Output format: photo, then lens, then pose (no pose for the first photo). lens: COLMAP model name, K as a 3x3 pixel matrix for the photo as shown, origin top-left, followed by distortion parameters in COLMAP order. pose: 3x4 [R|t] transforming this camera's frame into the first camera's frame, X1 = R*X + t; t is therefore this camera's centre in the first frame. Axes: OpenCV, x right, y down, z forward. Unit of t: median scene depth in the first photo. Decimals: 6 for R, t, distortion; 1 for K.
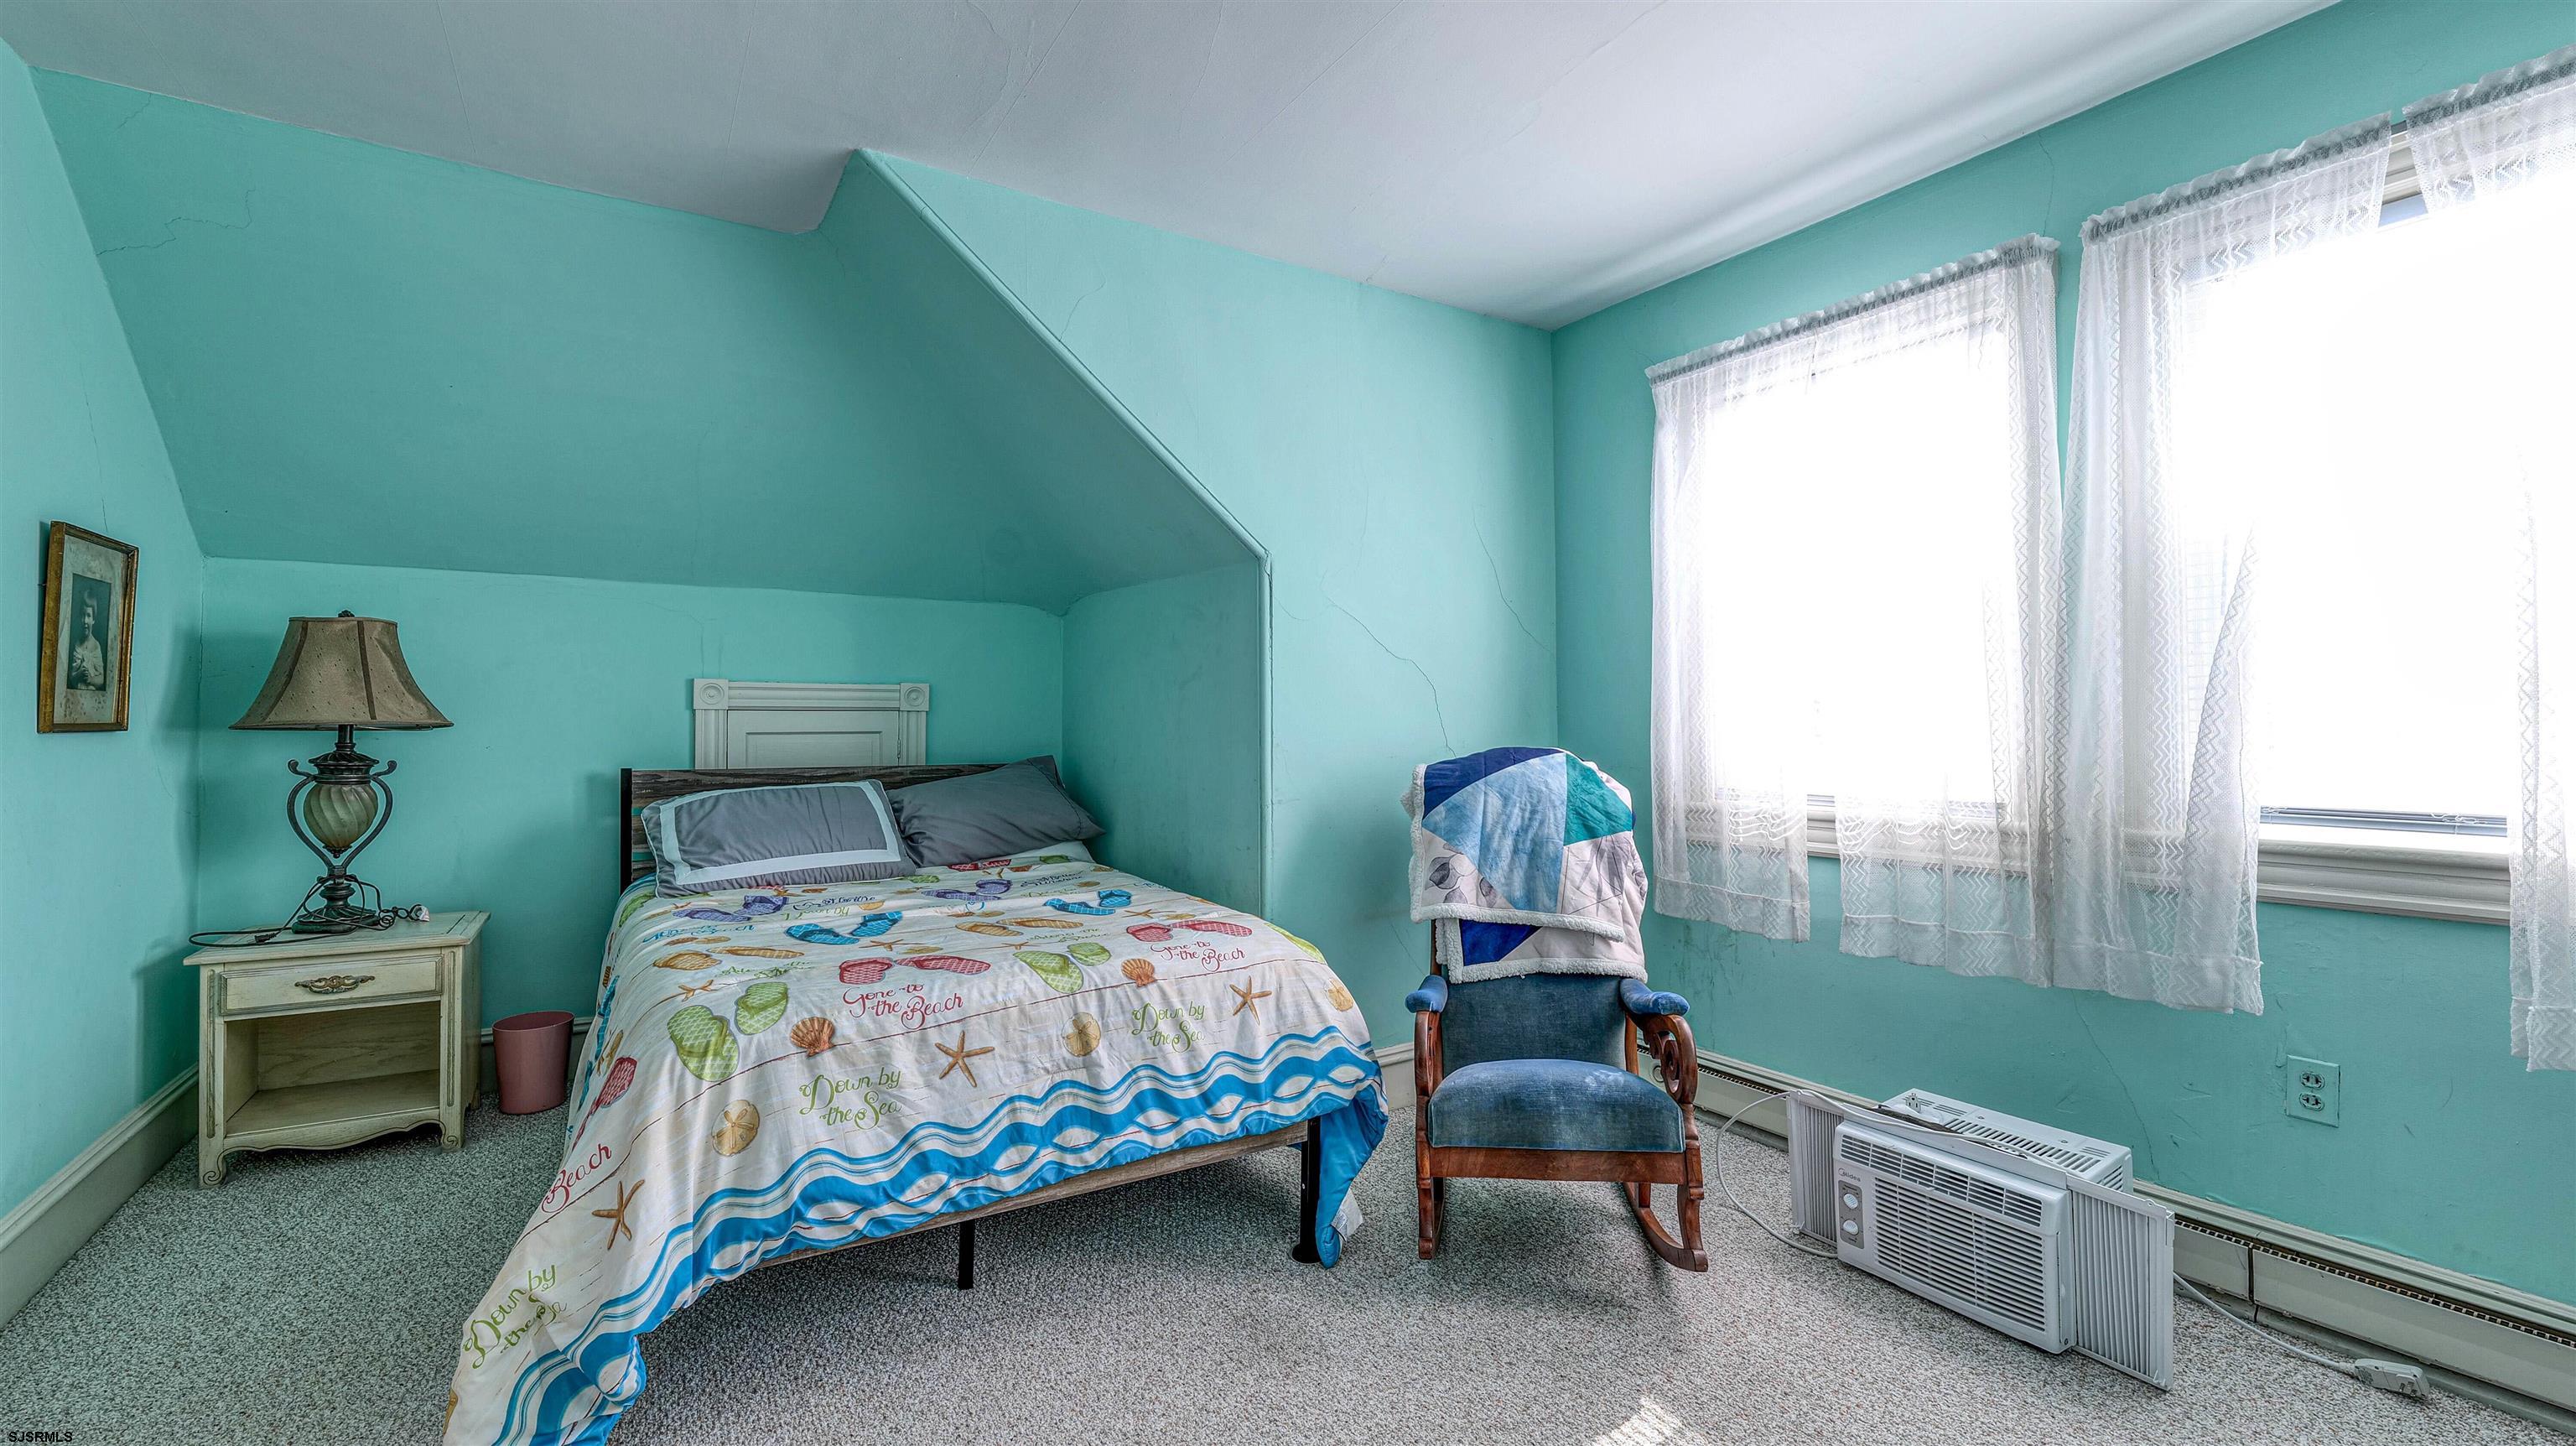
lens RADIAL K [[1064.2, 0, 1290.1], [0, 1064.2, 705.3], [0, 0, 1]] dist [-0.001170, 0.000112]
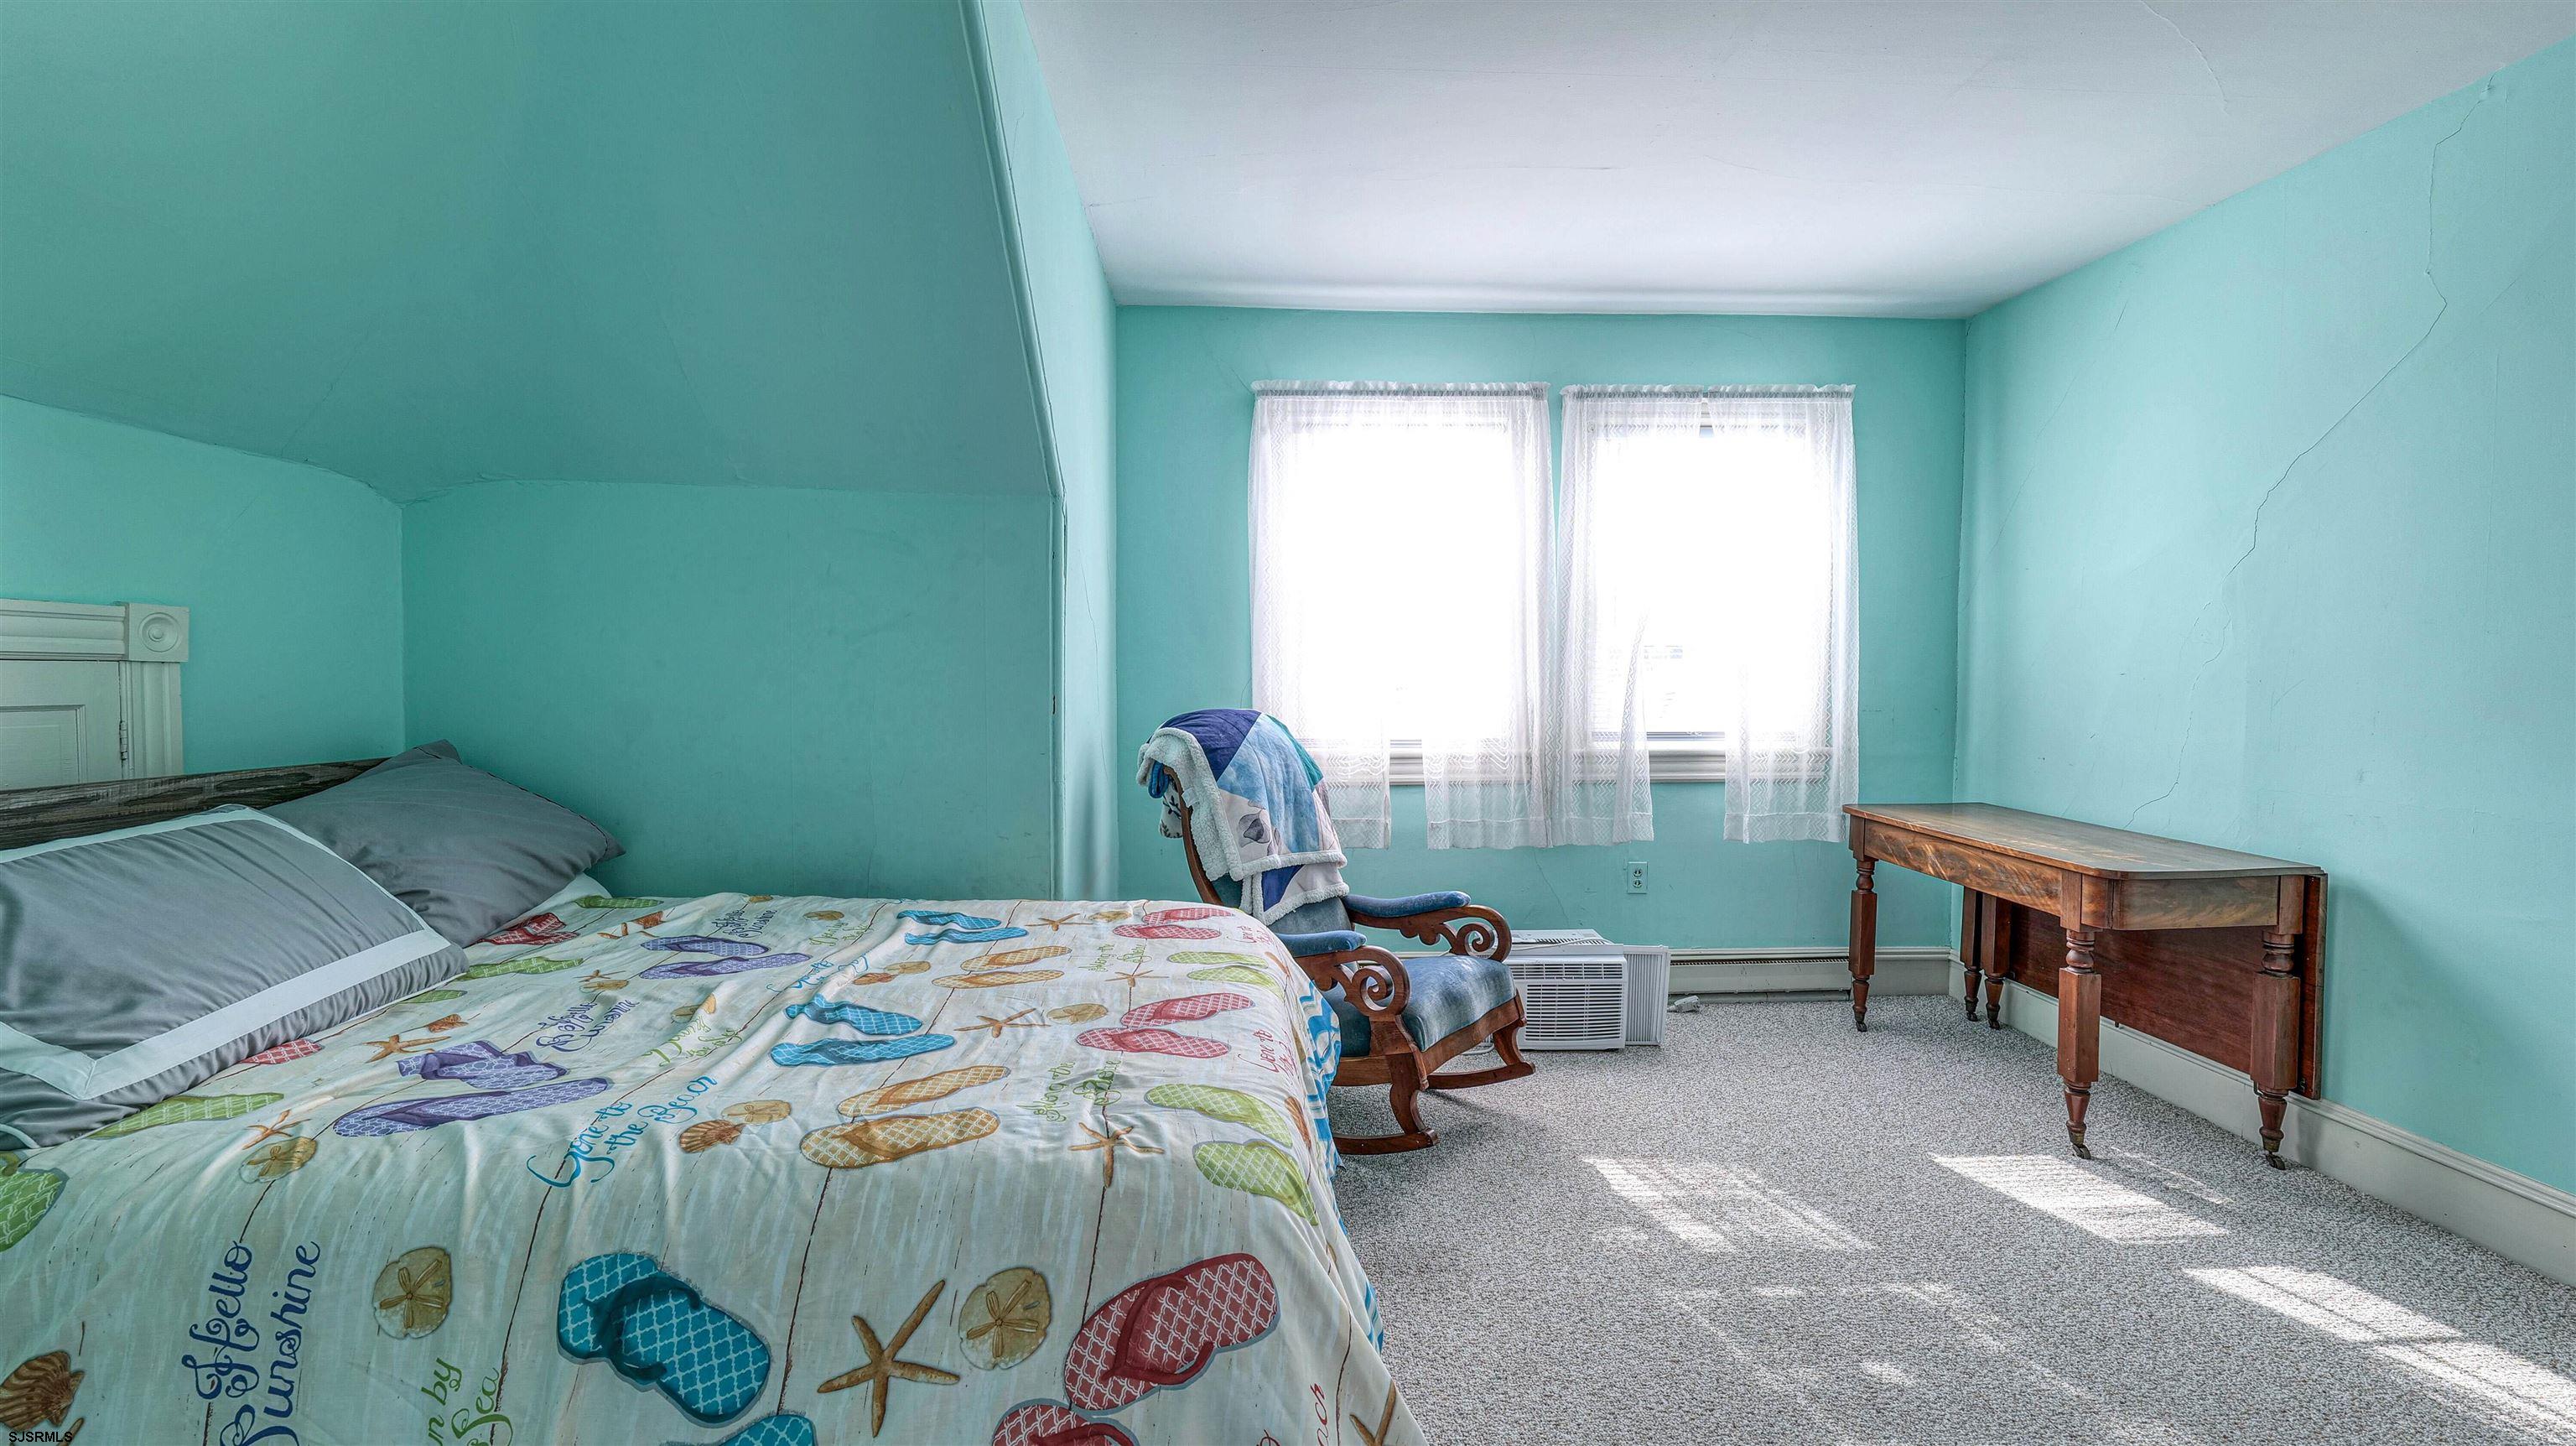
lens RADIAL K [[1062.2, 0, 1292.9], [0, 1062.2, 715.2], [0, 0, 1]] dist [-0.002913, 0.000061]
pose [[0.499847, -0.024865, 0.865757, -0.792480], [-0.019554, 0.999009, 0.039981, 0.000331], [-0.865893, -0.036913, 0.498865, 0.459911]]
